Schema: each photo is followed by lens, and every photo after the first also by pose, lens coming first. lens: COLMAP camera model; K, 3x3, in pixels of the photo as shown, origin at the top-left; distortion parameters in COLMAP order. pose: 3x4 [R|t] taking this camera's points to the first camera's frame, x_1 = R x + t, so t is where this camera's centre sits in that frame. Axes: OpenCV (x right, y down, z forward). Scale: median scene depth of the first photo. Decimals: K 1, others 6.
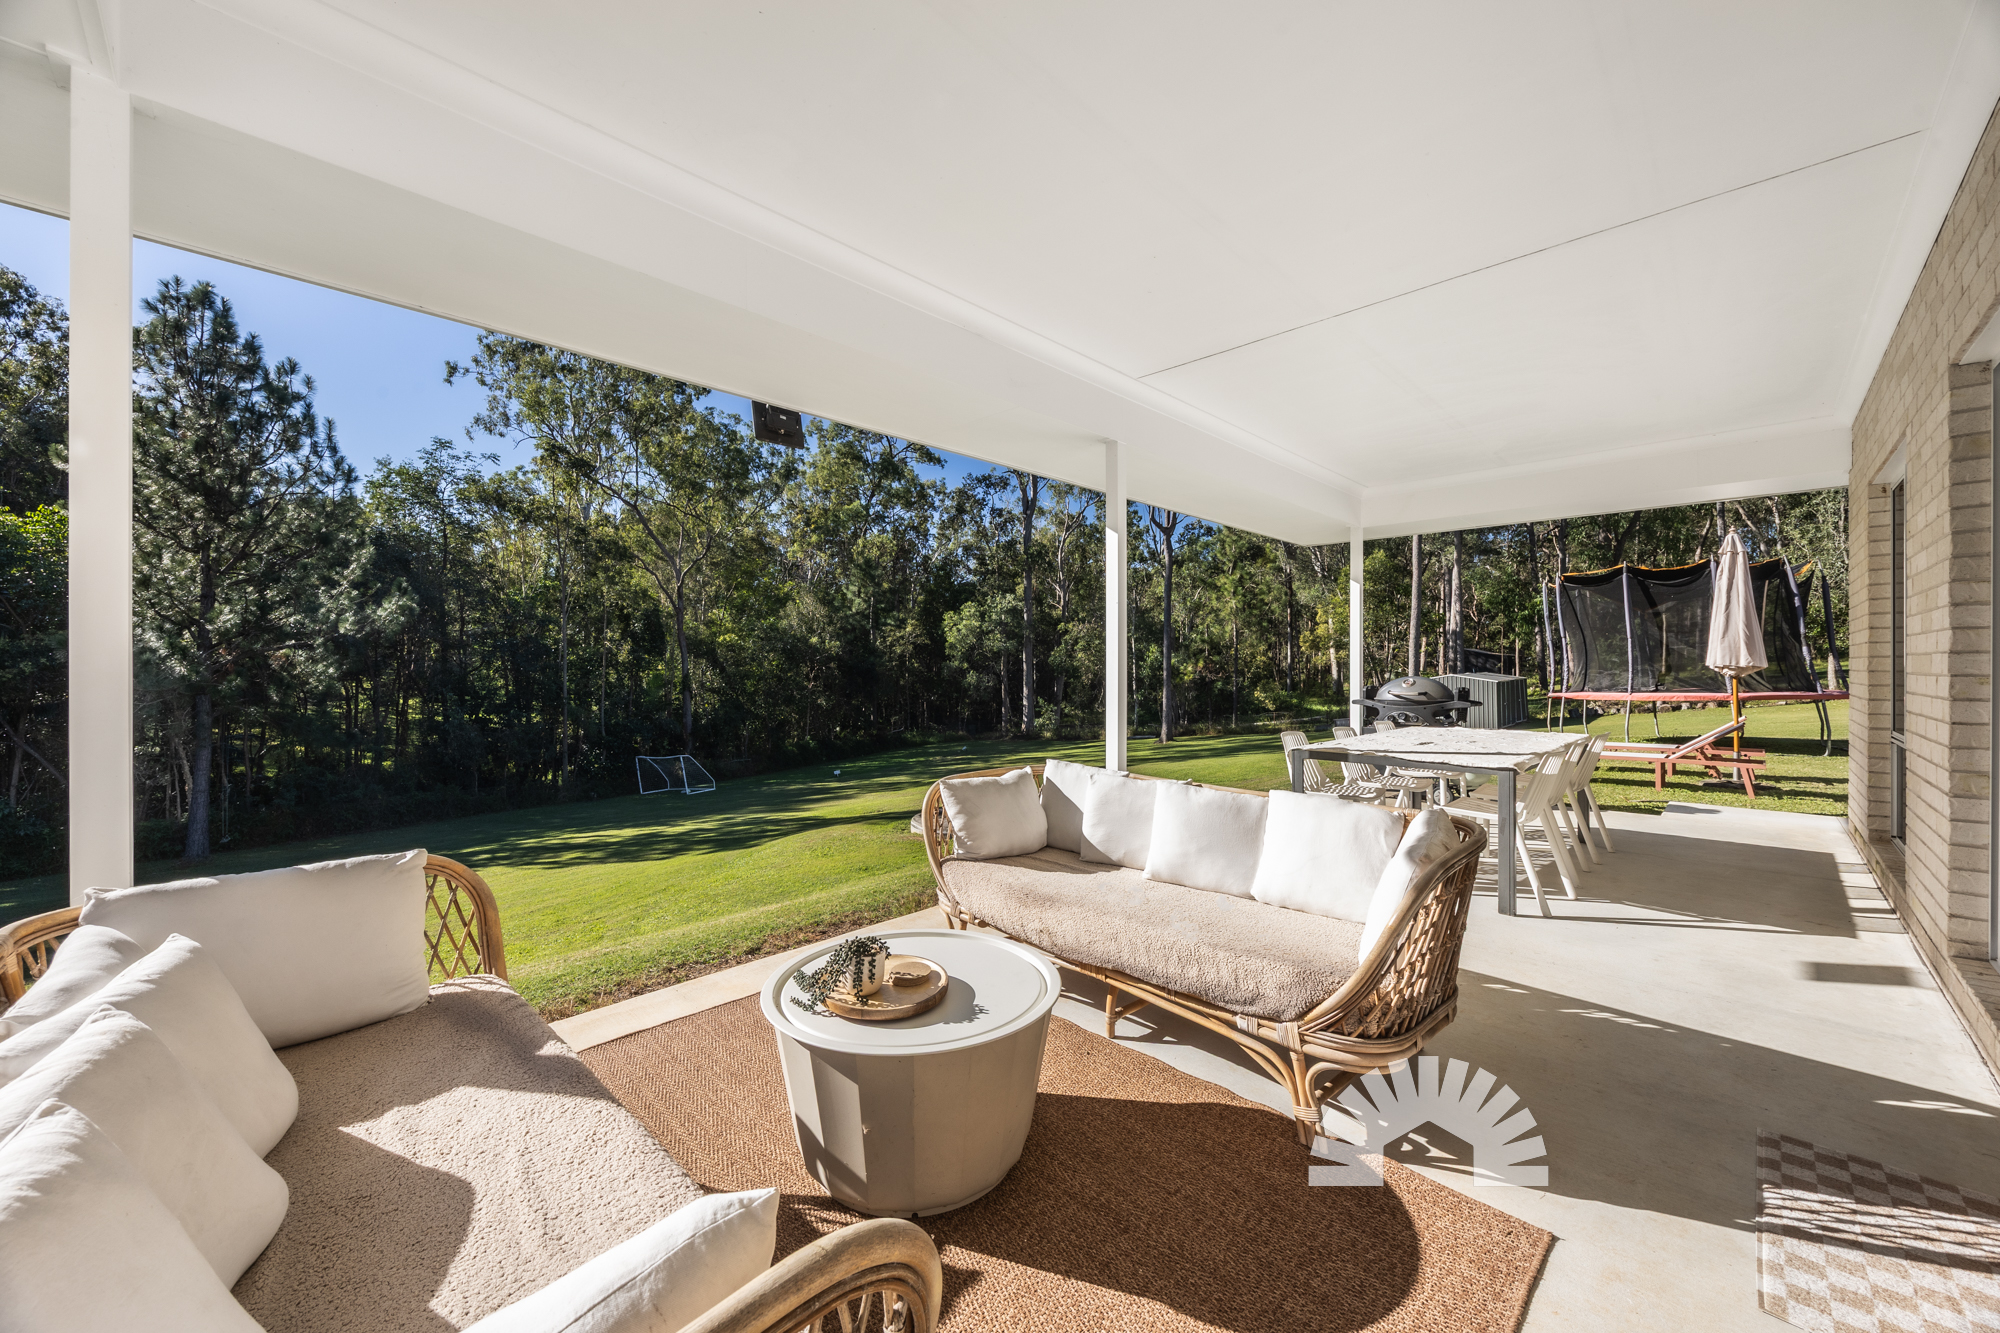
lens RADIAL K [[771.7, 0, 1000.0], [0, 771.7, 666.5], [0, 0, 1]] dist [0.001563, 0.000392]
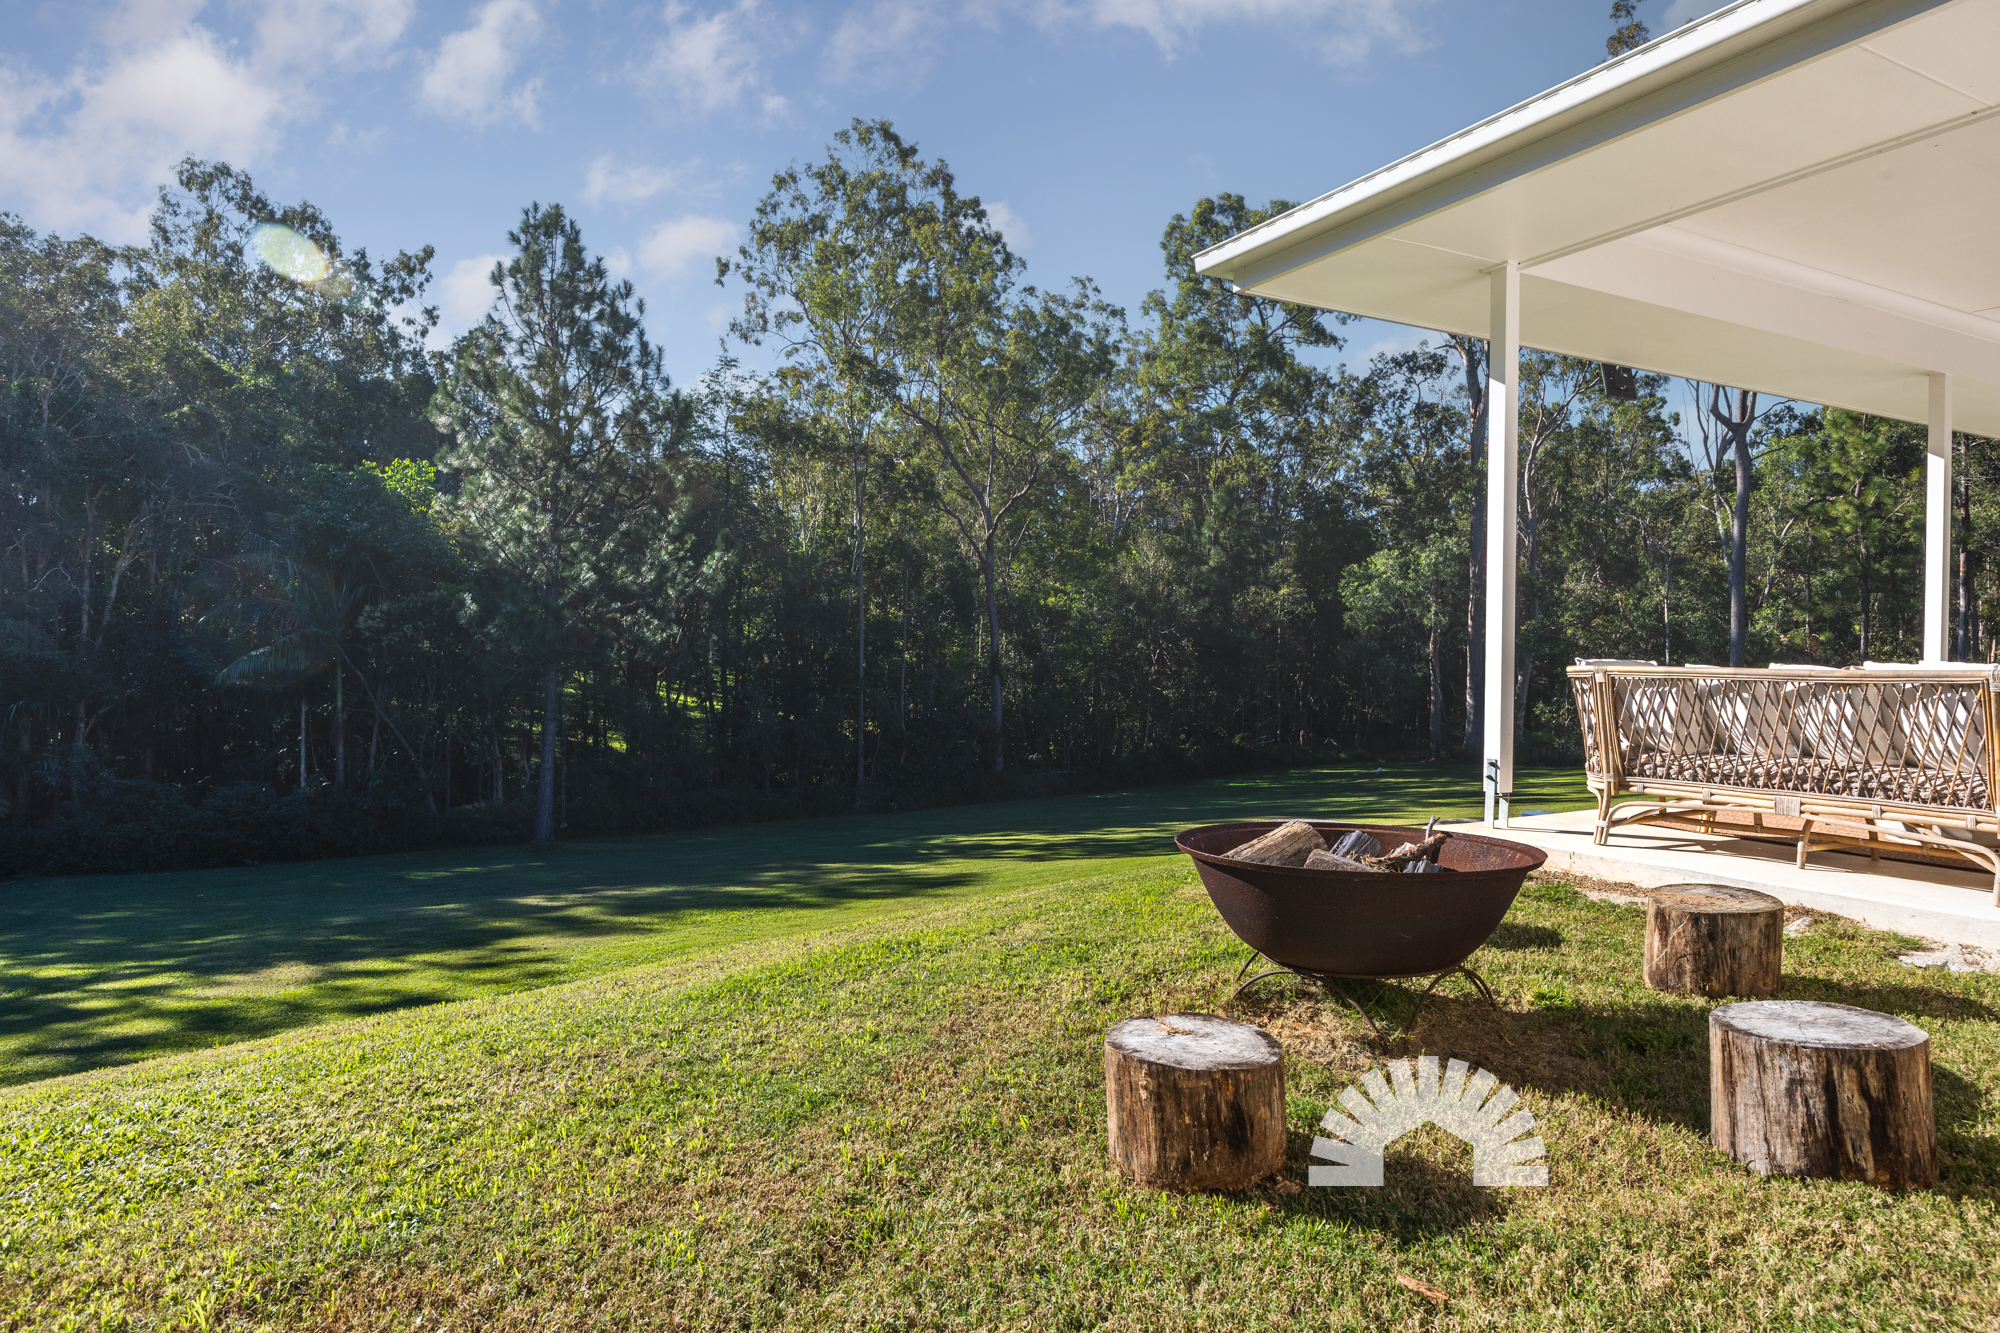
lens RADIAL K [[1192.2, 0, 1000.0], [0, 1192.2, 666.5], [0, 0, 1]] dist [0.001715, 0.001678]
pose [[0.954293, 0.014733, -0.298509, -0.058149], [-0.011266, 0.999848, 0.013330, 0.008210], [0.298660, -0.009358, 0.954314, -0.088656]]
